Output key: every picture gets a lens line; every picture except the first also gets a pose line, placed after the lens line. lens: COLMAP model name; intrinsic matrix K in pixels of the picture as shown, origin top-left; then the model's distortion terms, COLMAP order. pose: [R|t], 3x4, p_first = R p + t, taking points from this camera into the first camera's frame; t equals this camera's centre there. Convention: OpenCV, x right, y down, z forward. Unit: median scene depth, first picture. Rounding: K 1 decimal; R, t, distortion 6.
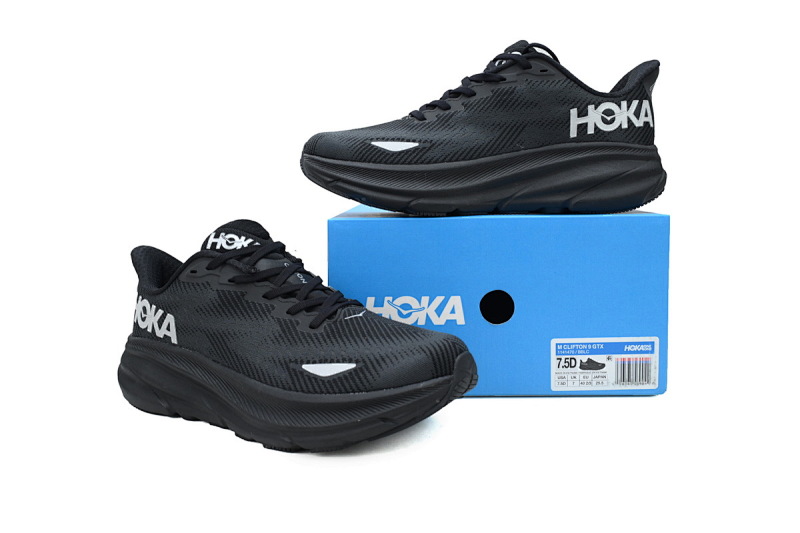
lens RADIAL K [[759.9, 0, 399.5], [0, 759.9, 268.6], [0, 0, 1]] dist [-0.016316, 0.000000]
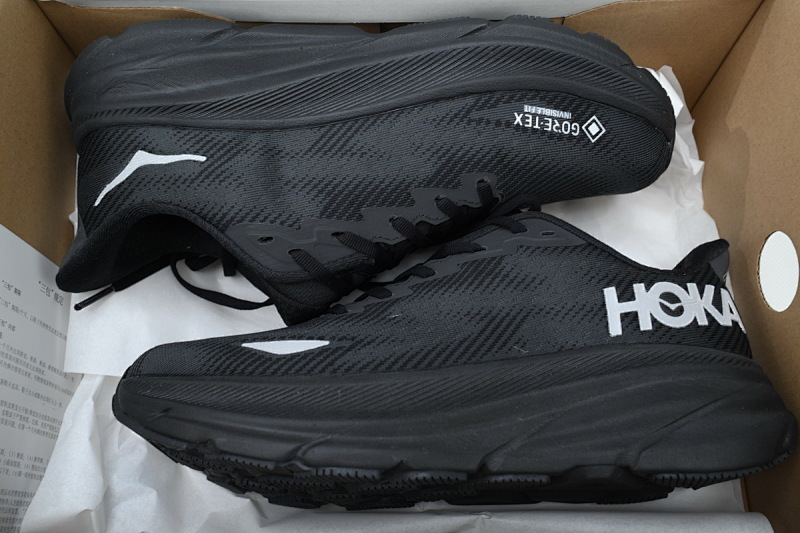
lens RADIAL K [[731.9, 0, 398.0], [0, 731.9, 268.9], [0, 0, 1]] dist [0.001301, 0.000000]
pose [[0.998749, 0.016089, 0.047345, 0.047626], [0.009945, 0.863991, -0.503409, 0.047714], [-0.049005, 0.503251, 0.862750, 0.531345]]
